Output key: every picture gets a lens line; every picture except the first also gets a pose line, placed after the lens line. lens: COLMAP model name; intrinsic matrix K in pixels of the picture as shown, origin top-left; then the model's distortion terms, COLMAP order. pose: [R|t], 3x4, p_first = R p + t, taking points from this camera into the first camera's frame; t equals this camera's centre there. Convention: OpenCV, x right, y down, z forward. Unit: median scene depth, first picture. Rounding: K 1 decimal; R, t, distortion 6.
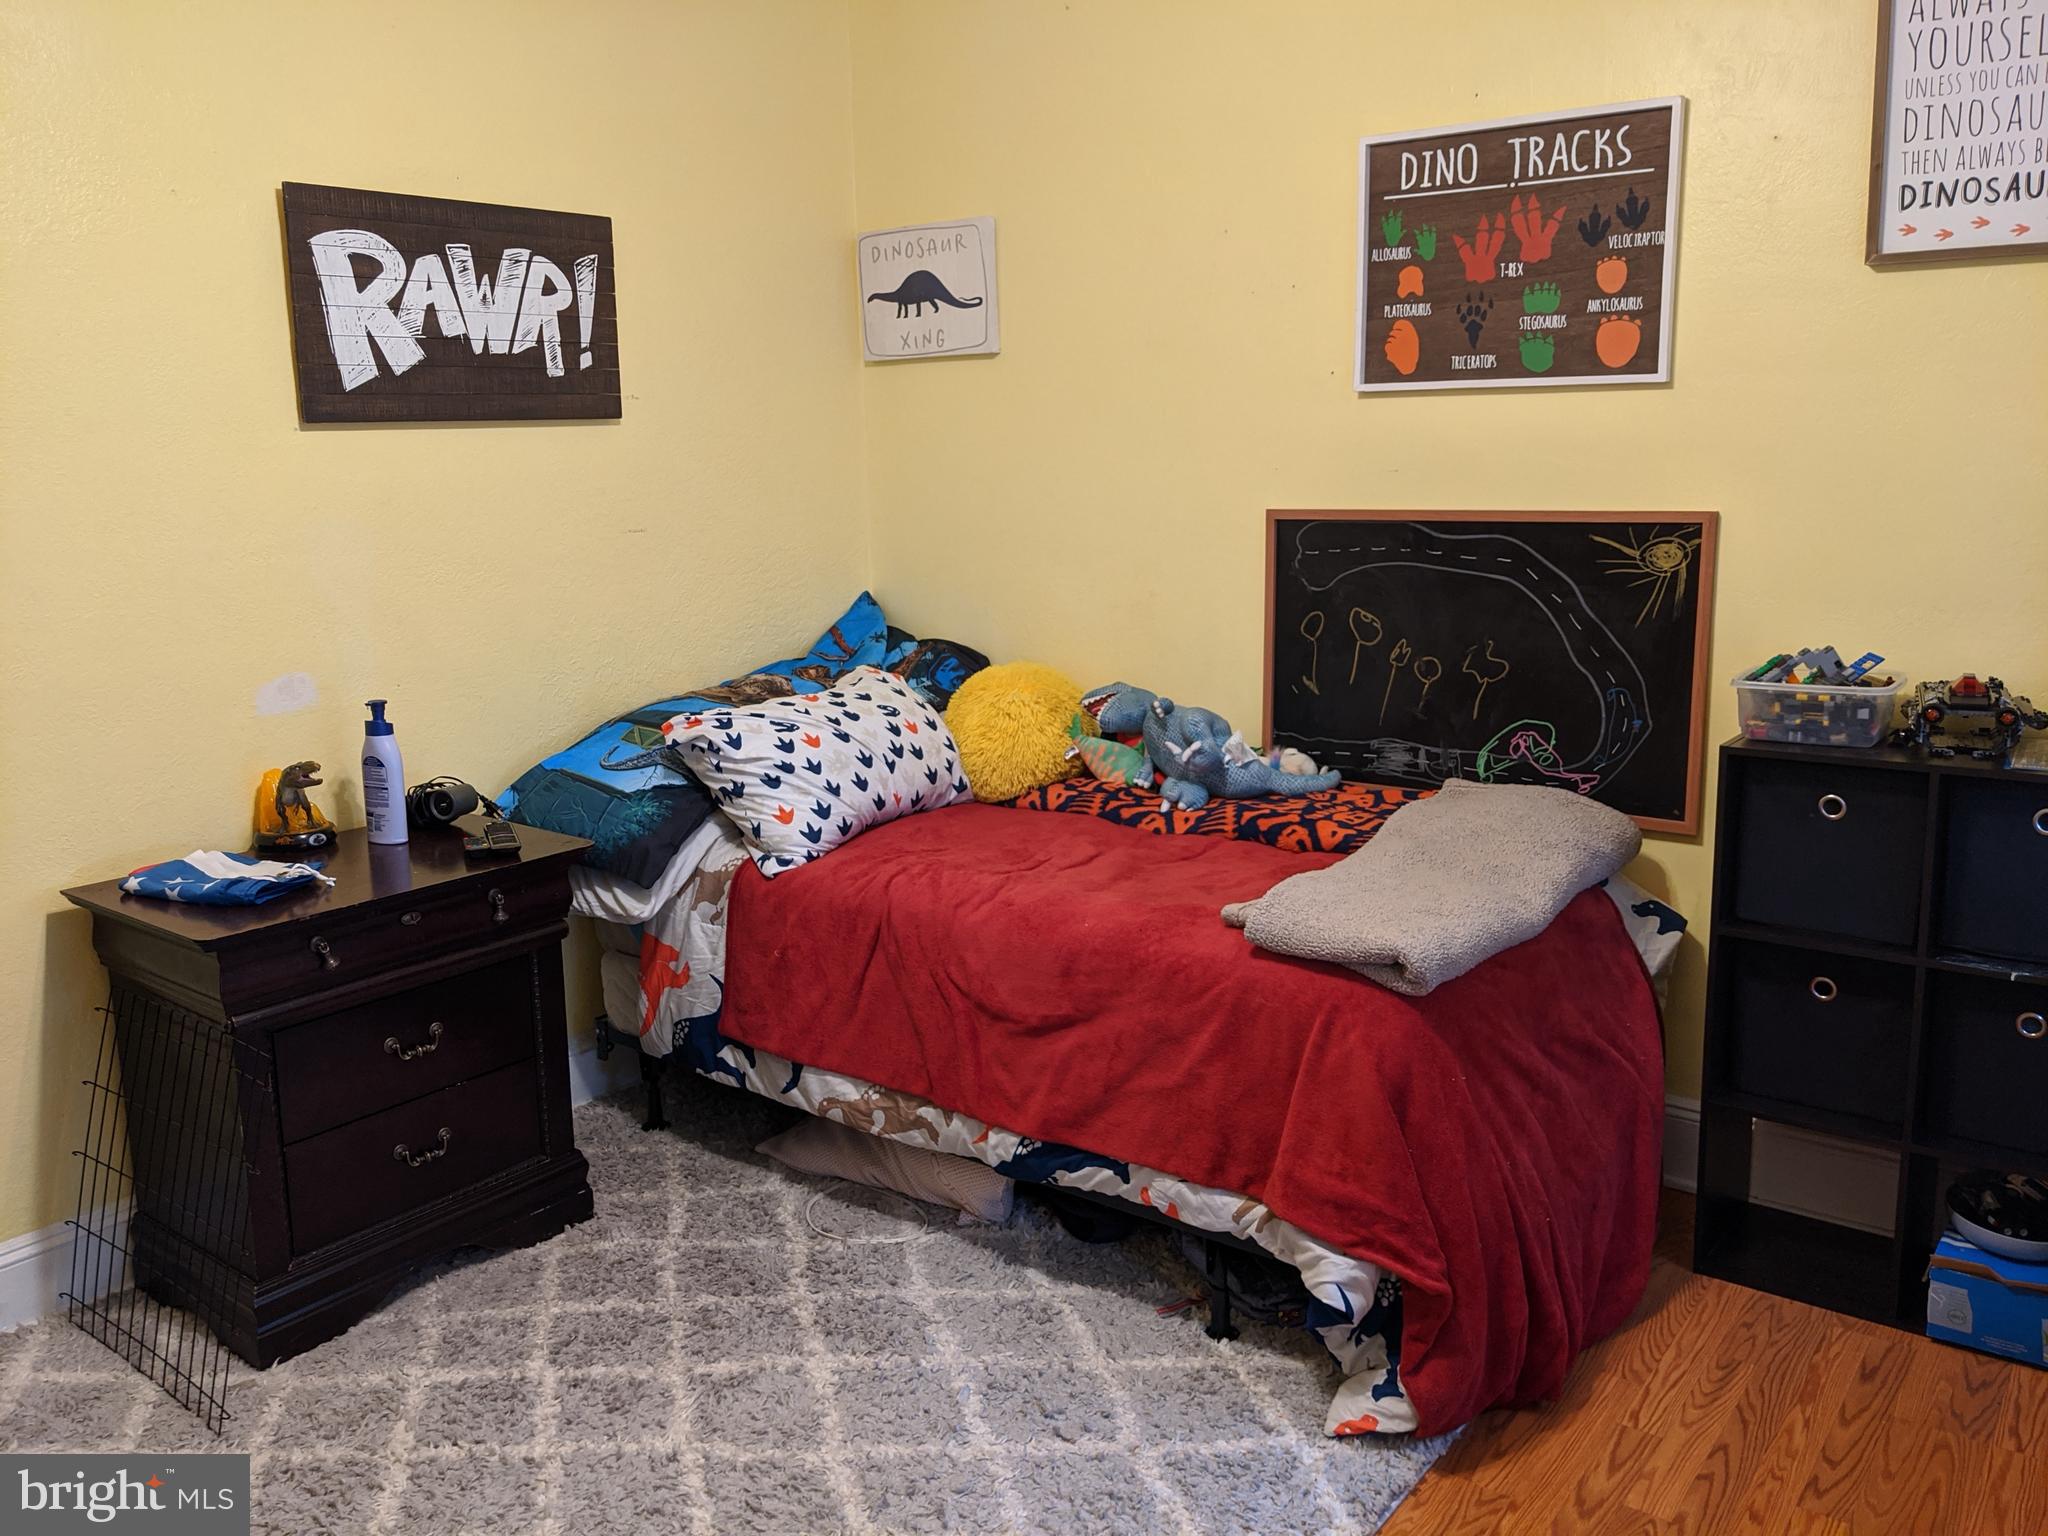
lens RADIAL K [[1630.8, 0, 976.4], [0, 1630.8, 749.4], [0, 0, 1]] dist [0.047139, -0.075319]
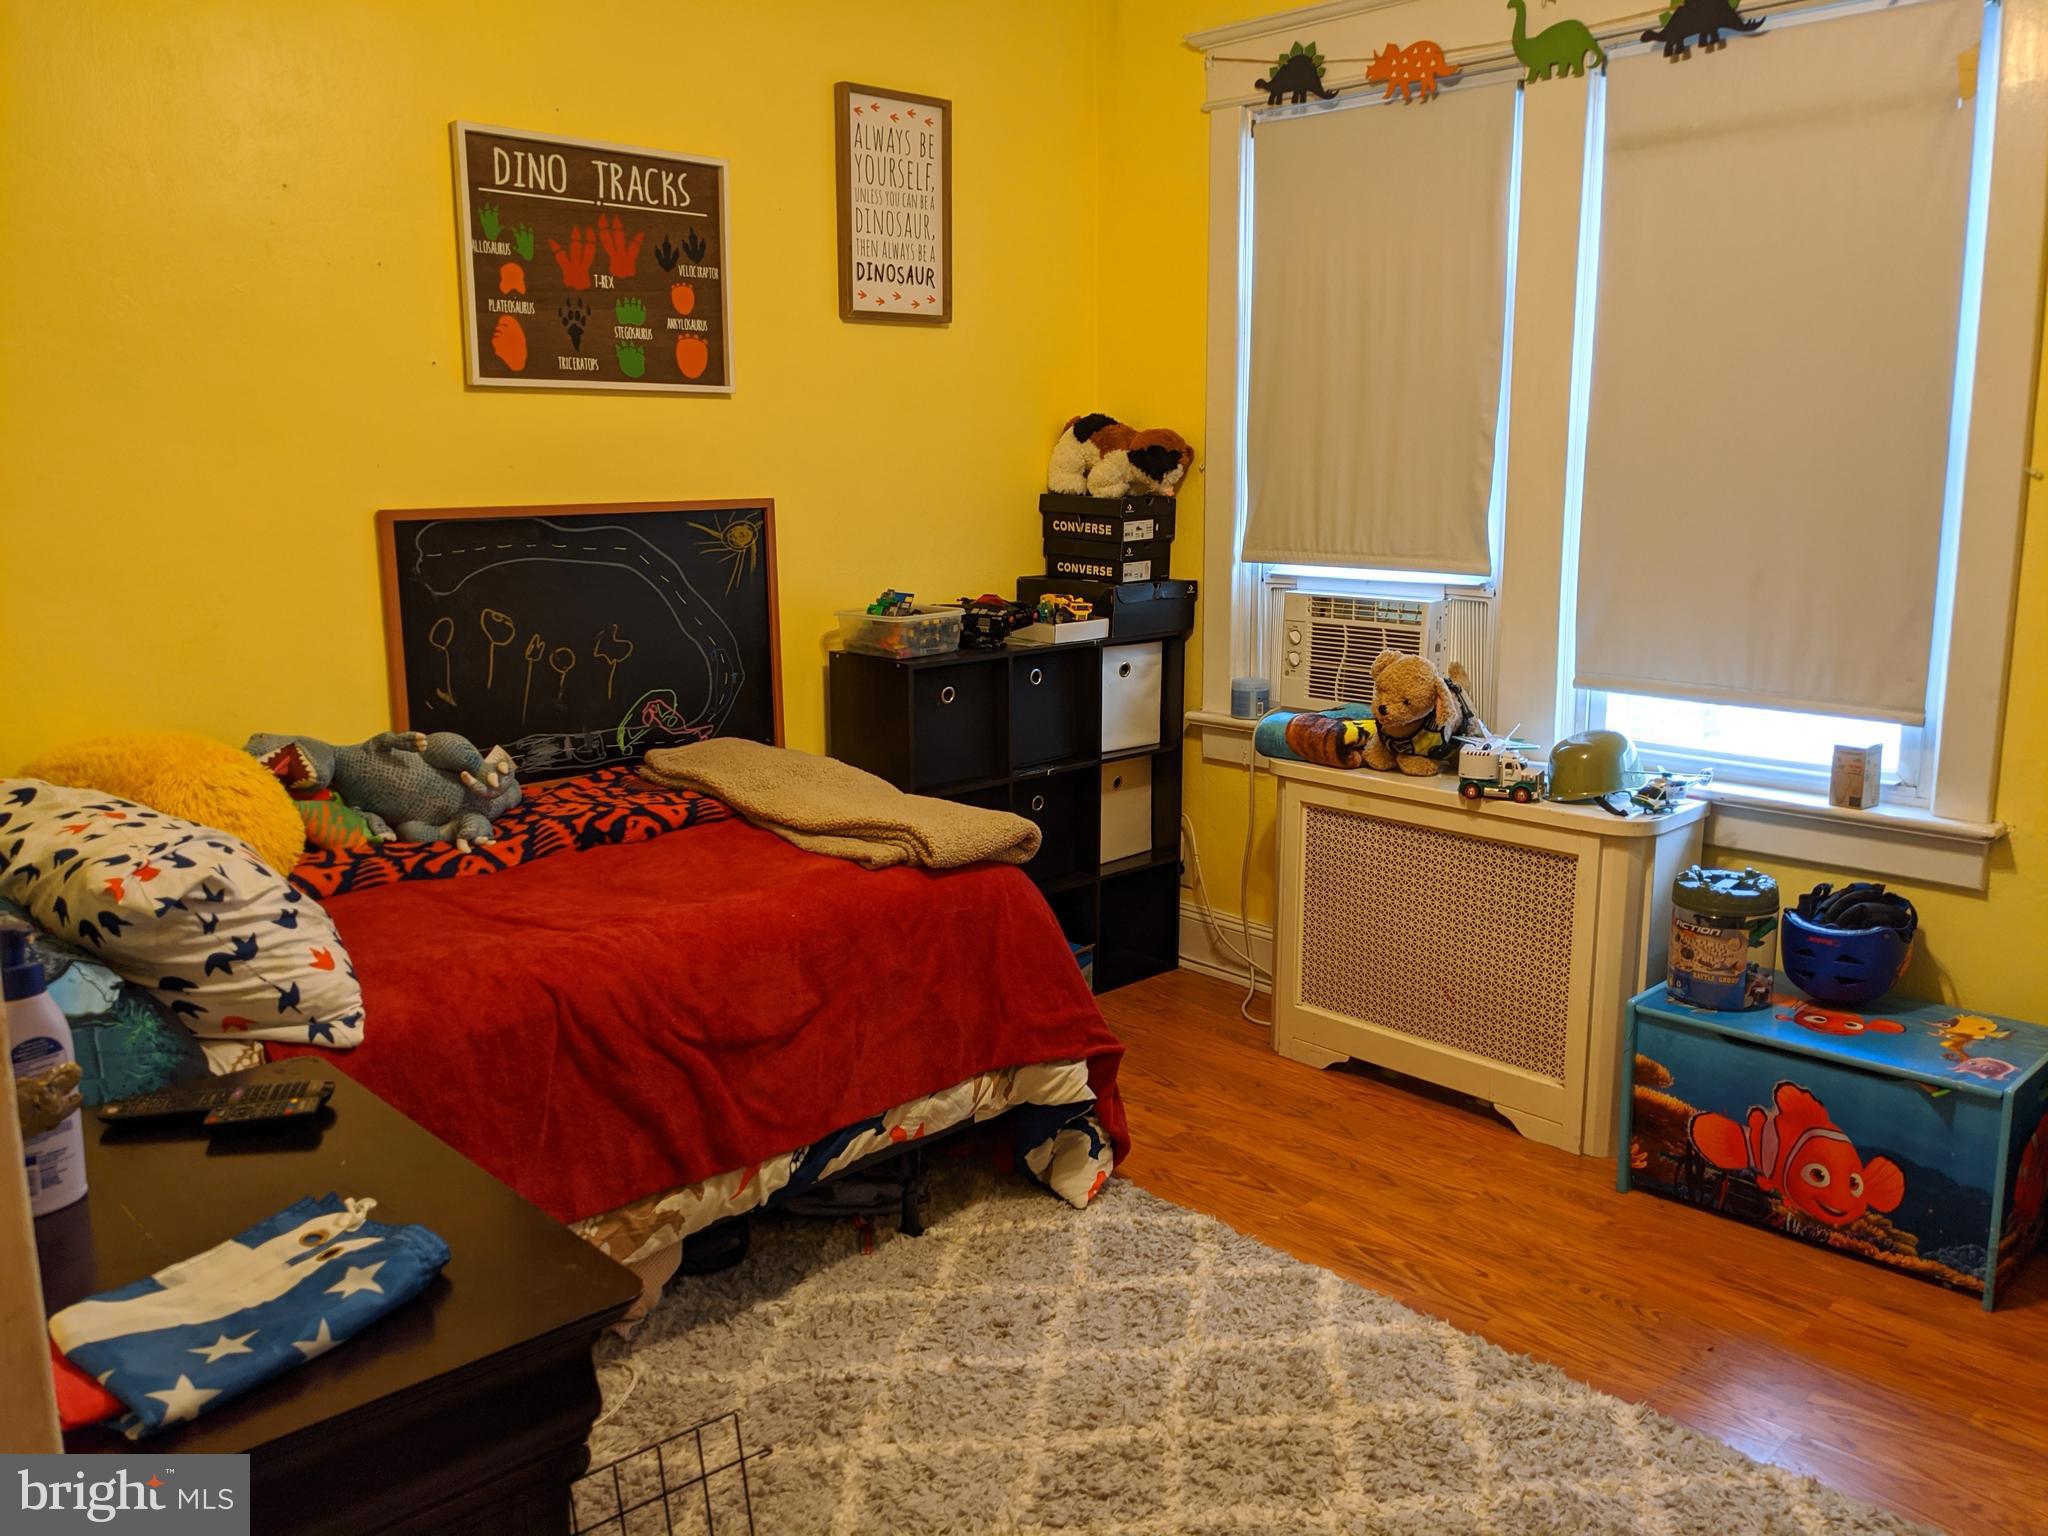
lens RADIAL K [[1637.0, 0, 1024.0], [0, 1637.0, 768.0], [0, 0, 1]] dist [0.050541, -0.090883]
pose [[0.140067, -0.174240, 0.974690, -0.760613], [0.184626, 0.971726, 0.147179, -0.088015], [-0.972777, 0.159338, 0.168276, 0.598195]]
